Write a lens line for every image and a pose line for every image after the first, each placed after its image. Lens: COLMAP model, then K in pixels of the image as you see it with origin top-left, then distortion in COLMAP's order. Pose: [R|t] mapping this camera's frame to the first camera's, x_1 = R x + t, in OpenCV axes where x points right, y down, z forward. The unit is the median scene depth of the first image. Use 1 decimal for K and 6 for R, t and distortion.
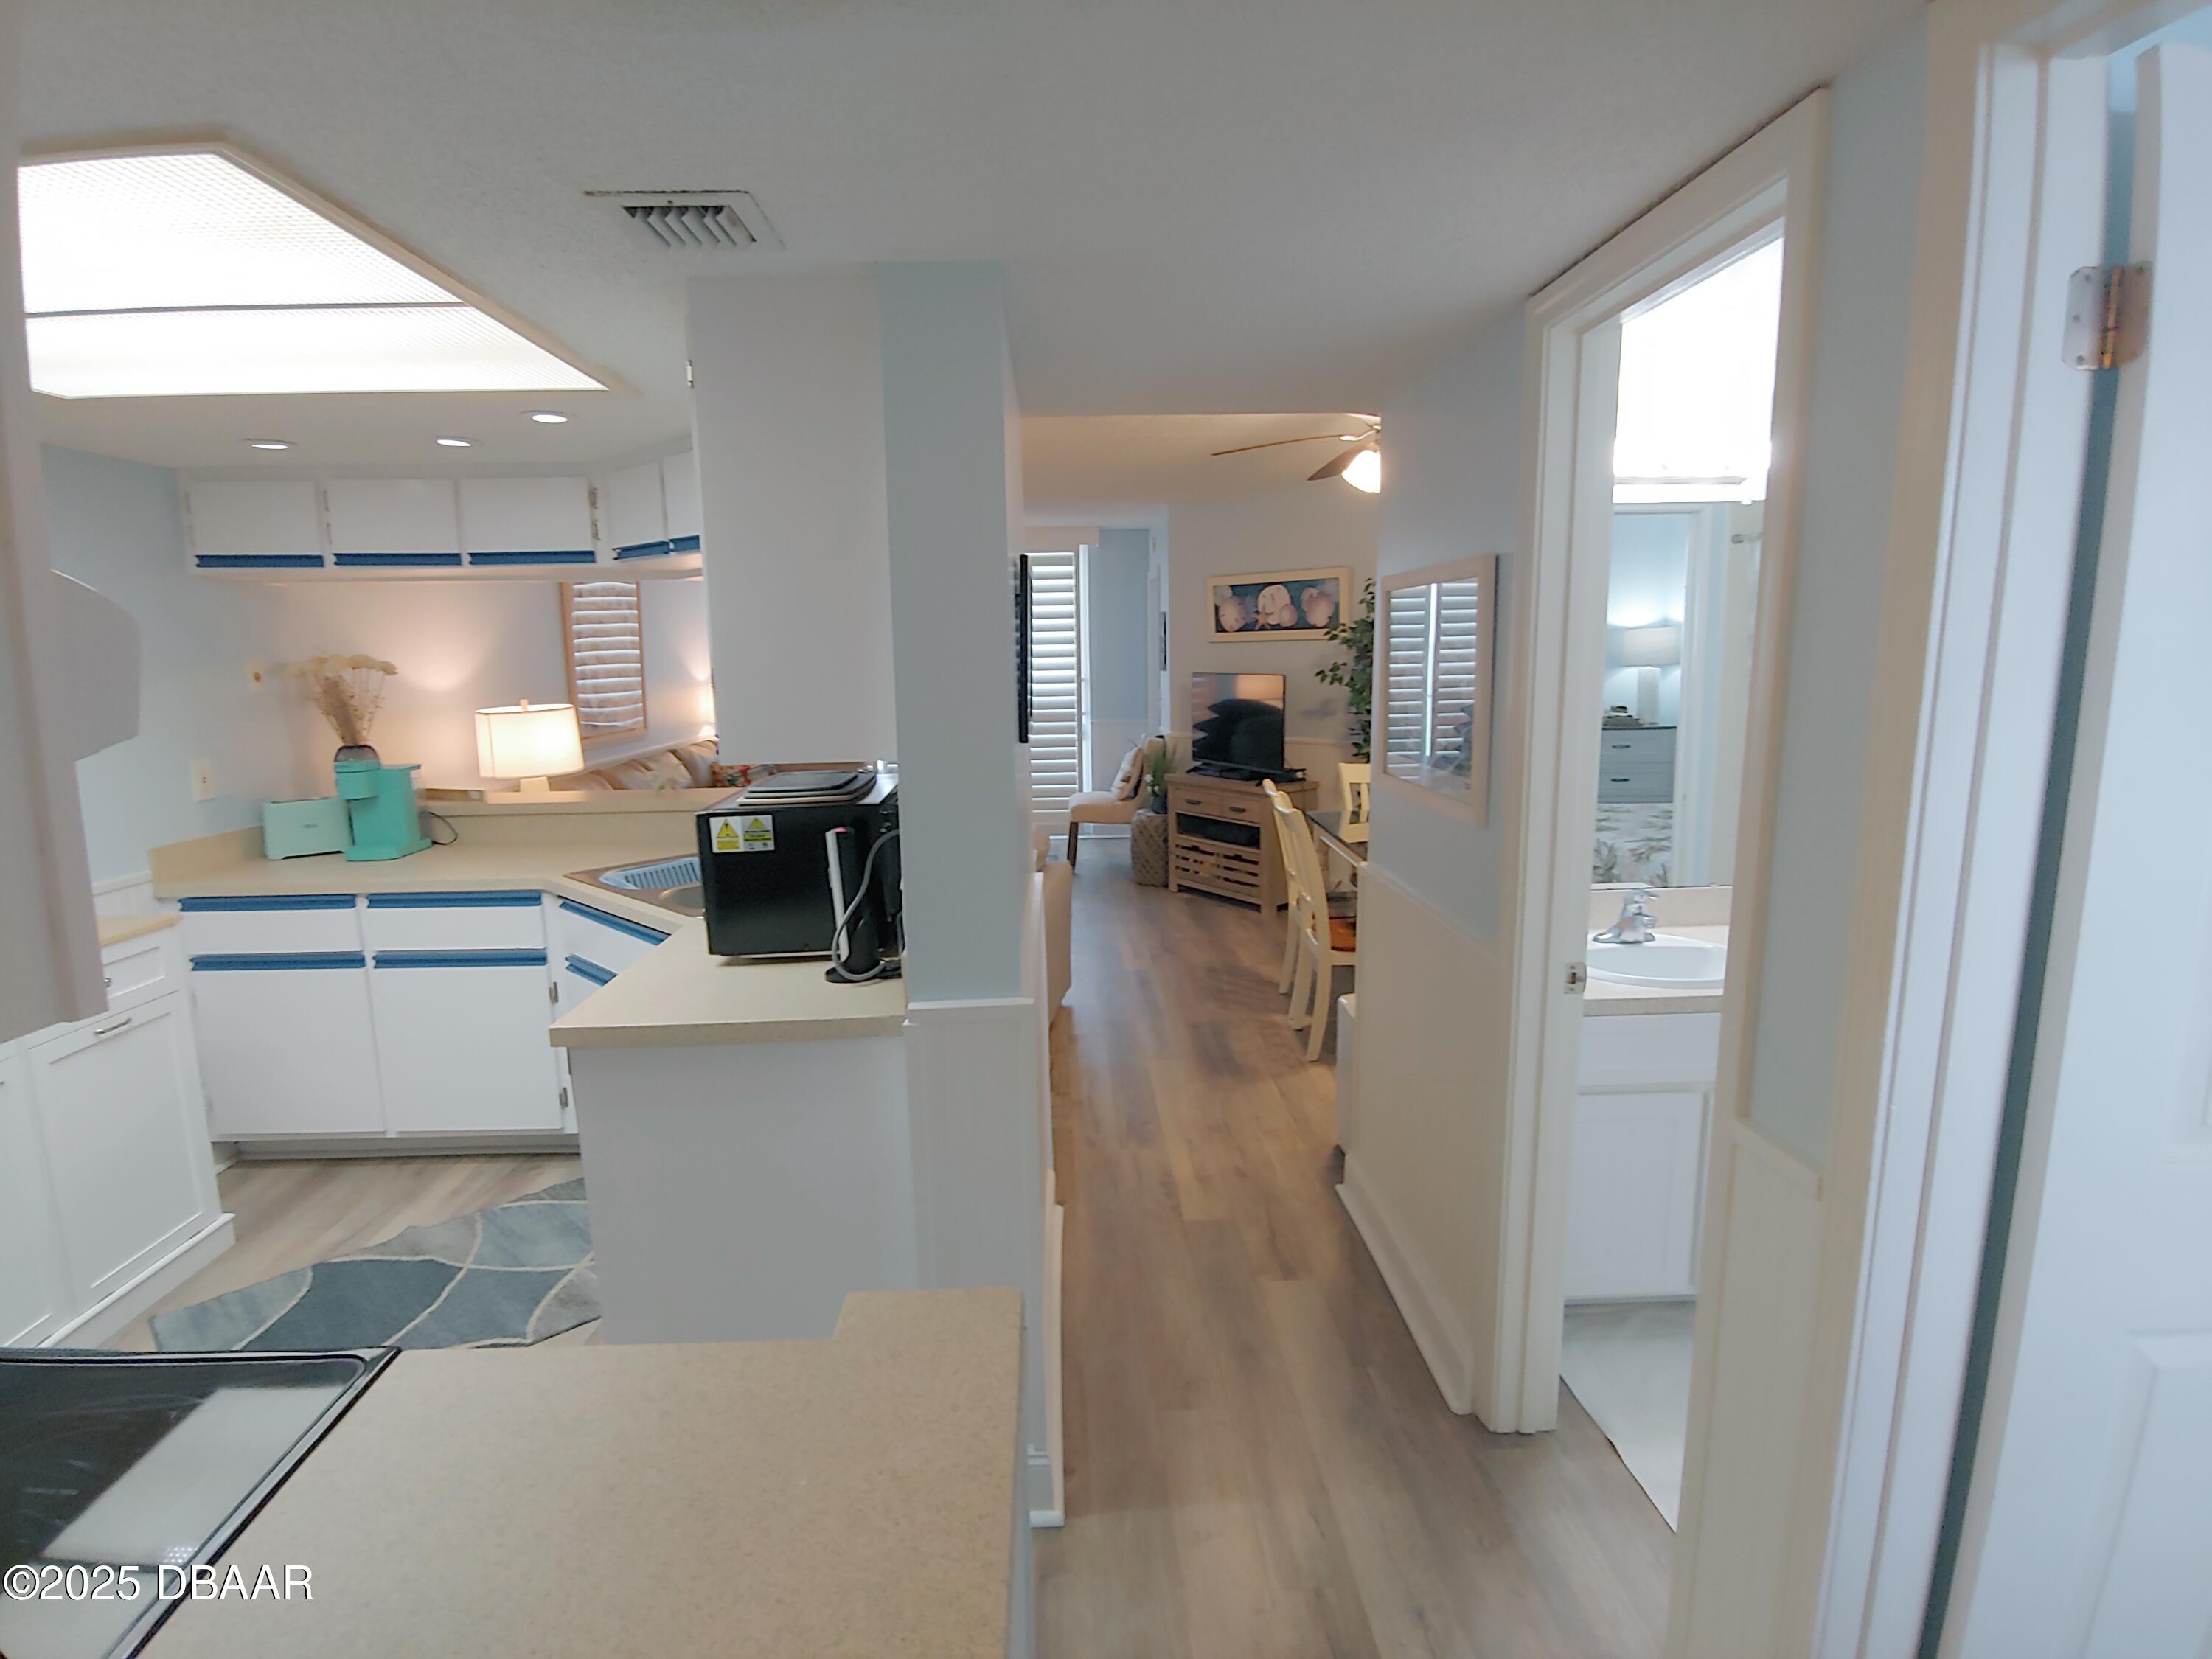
lens RADIAL K [[1112.1, 0, 1107.7], [0, 1112.1, 825.0], [0, 0, 1]] dist [-0.016049, -0.003572]
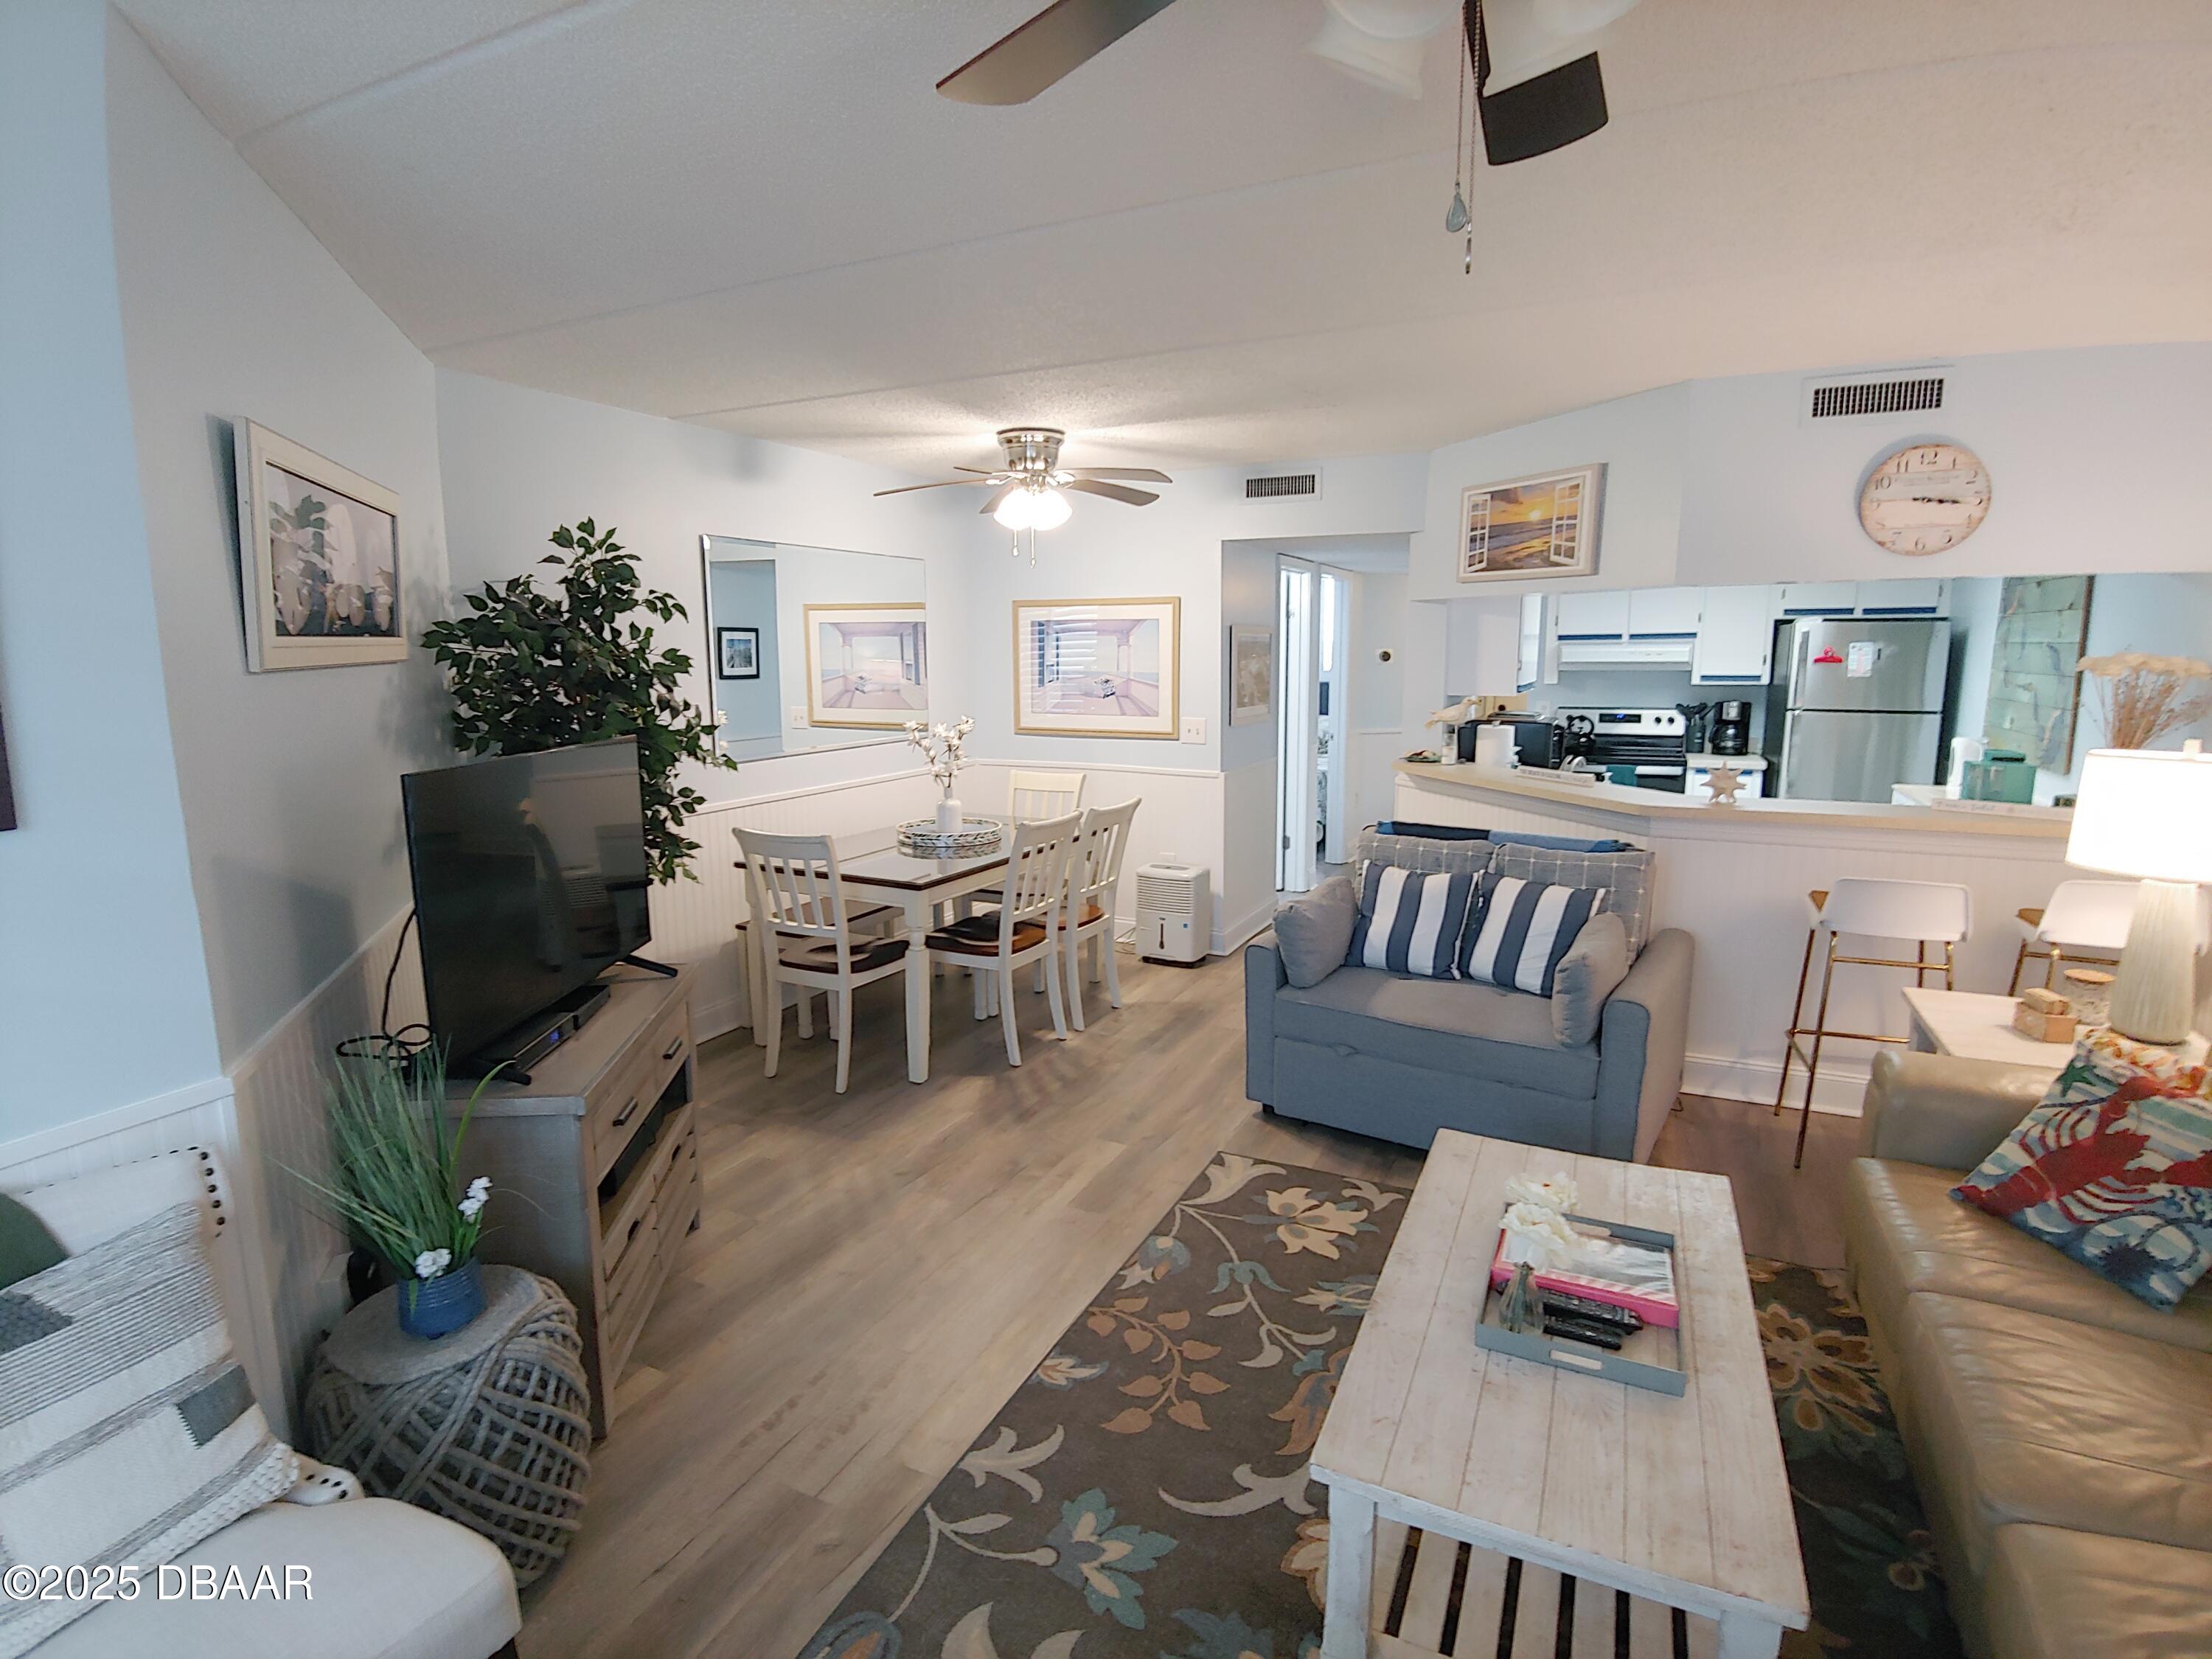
lens RADIAL K [[1112.1, 0, 1085.7], [0, 1112.1, 831.1], [0, 0, 1]] dist [-0.016049, -0.003572]
pose [[-0.871872, -0.060157, 0.486025, -0.212516], [0.095377, 0.952567, 0.288998, -0.189407], [-0.480357, 0.298325, -0.824779, 1.164906]]
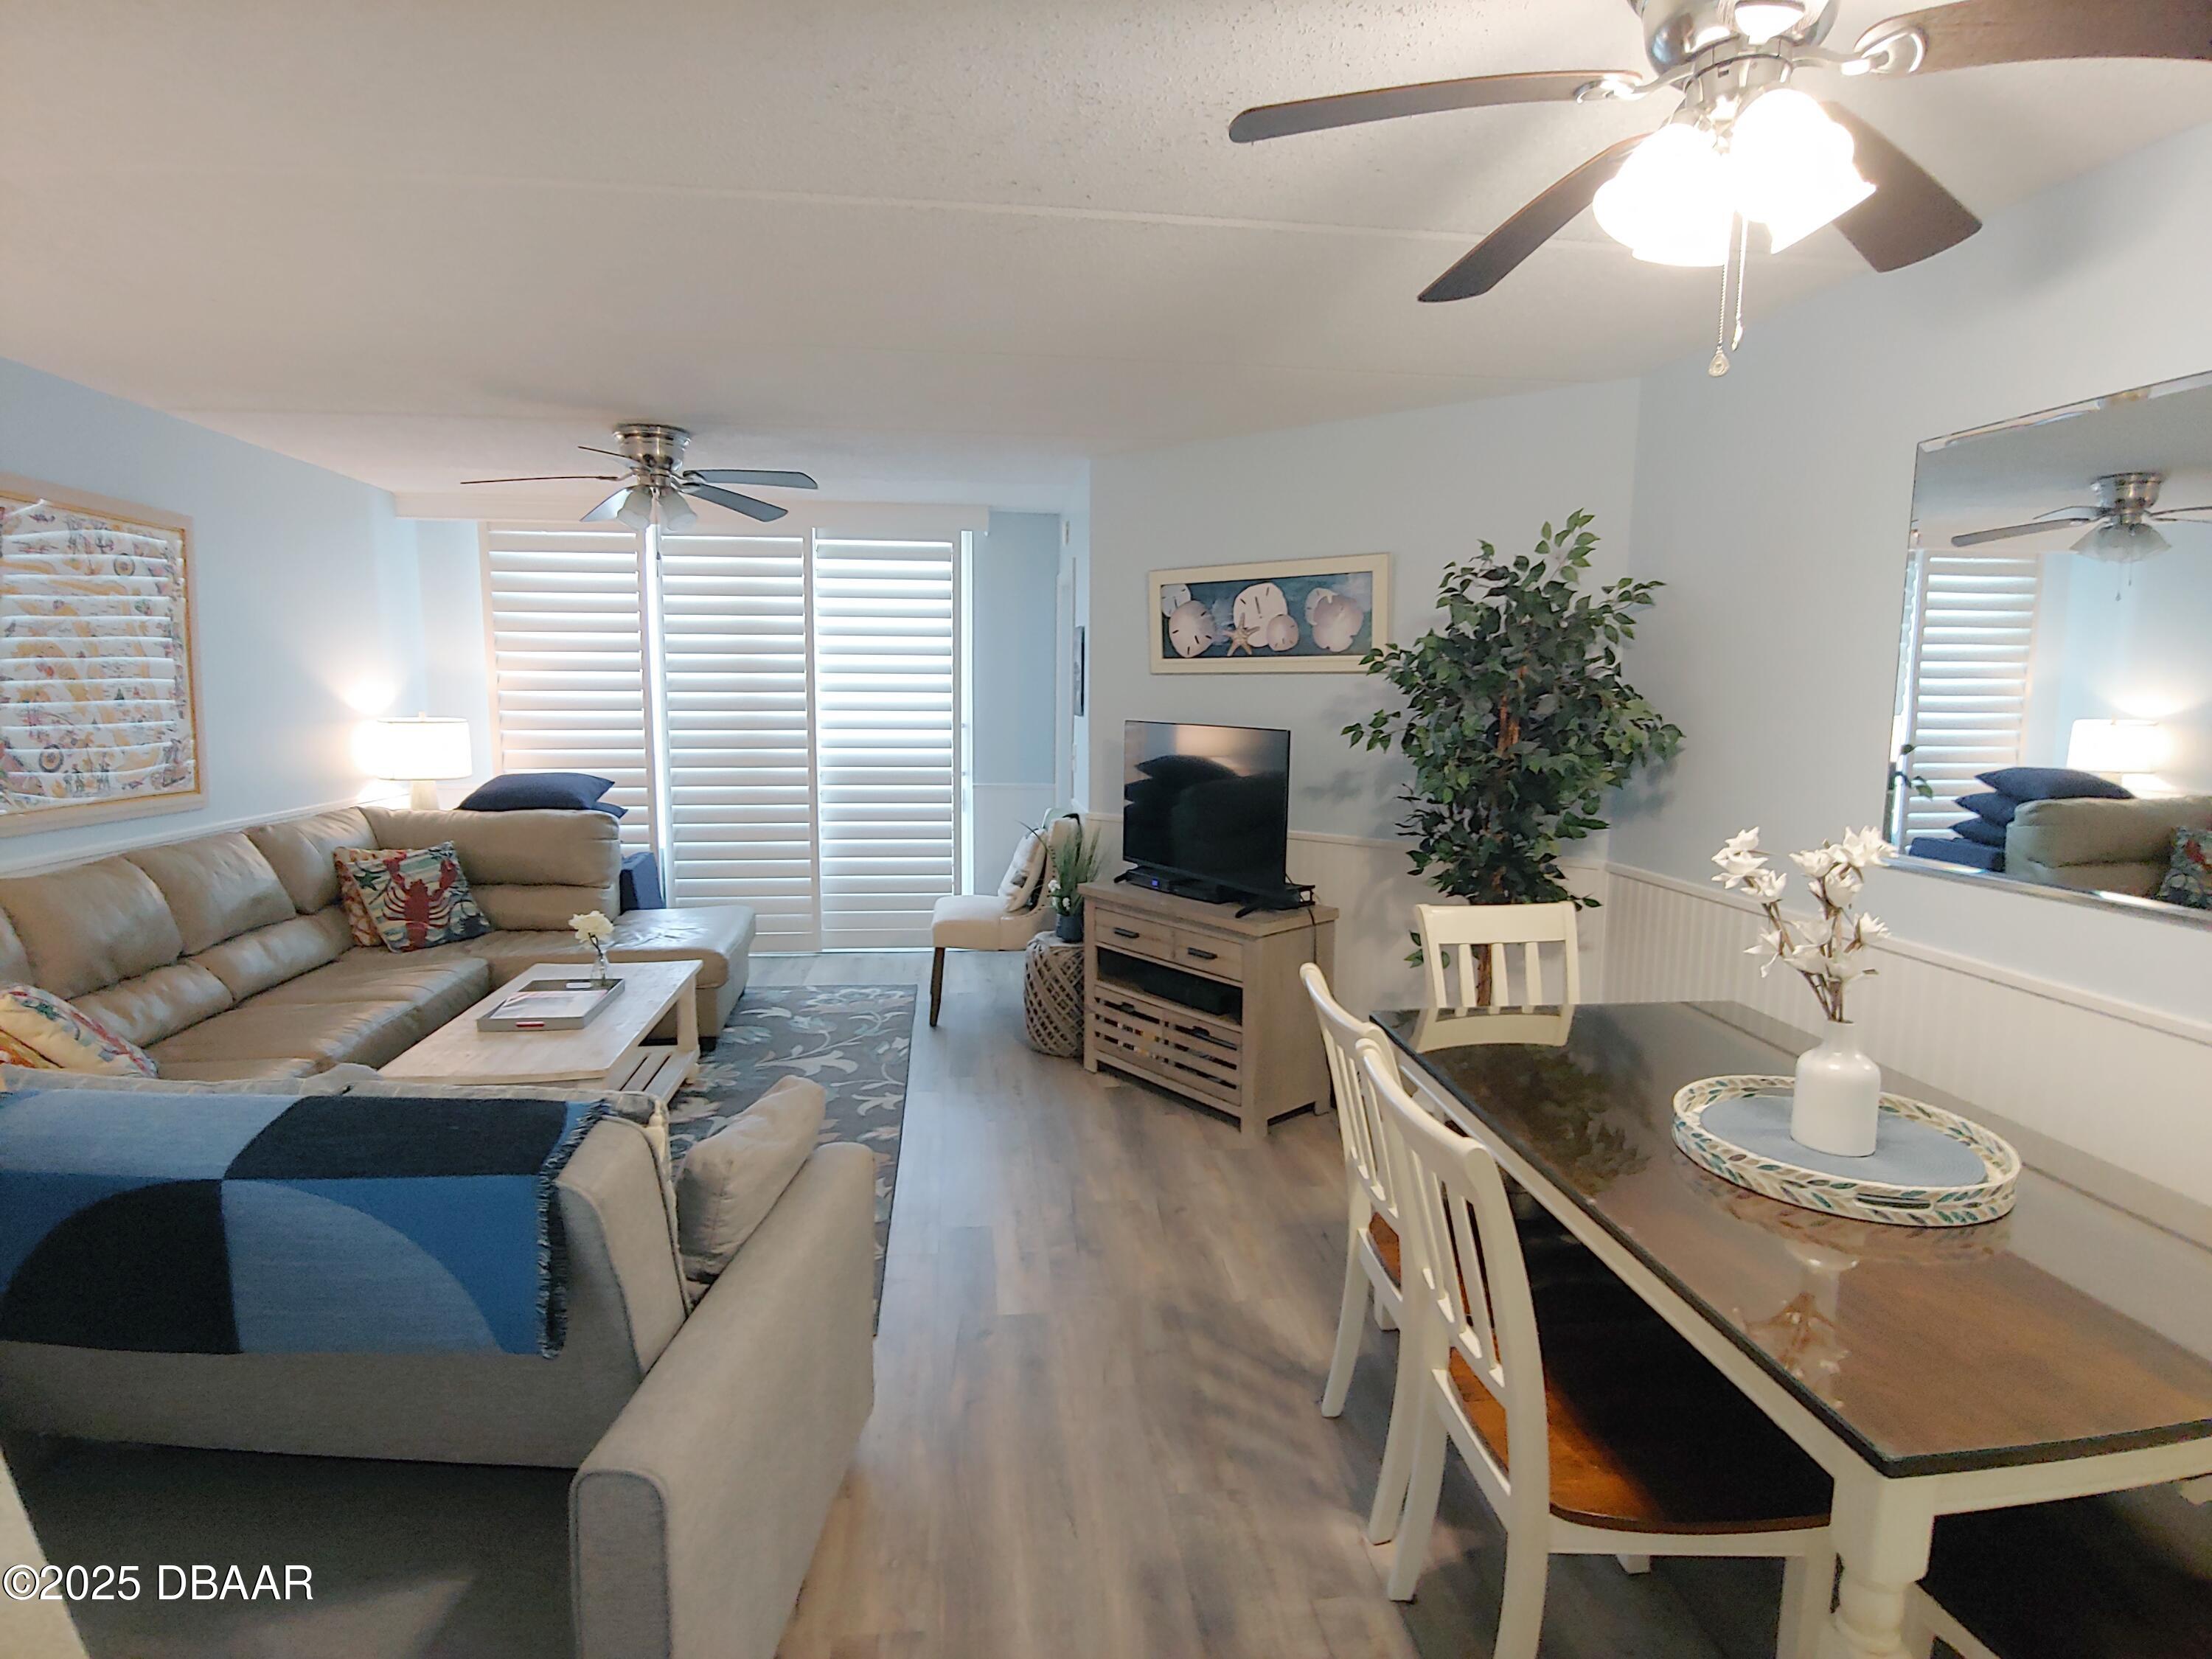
lens RADIAL K [[1112.1, 0, 1100.9], [0, 1112.1, 835.0], [0, 0, 1]] dist [-0.016049, -0.003572]
pose [[0.996992, 0.015957, 0.075847, 0.015880], [-0.013782, 0.999481, -0.029112, -0.055052], [-0.076272, 0.027979, 0.996694, 0.382957]]
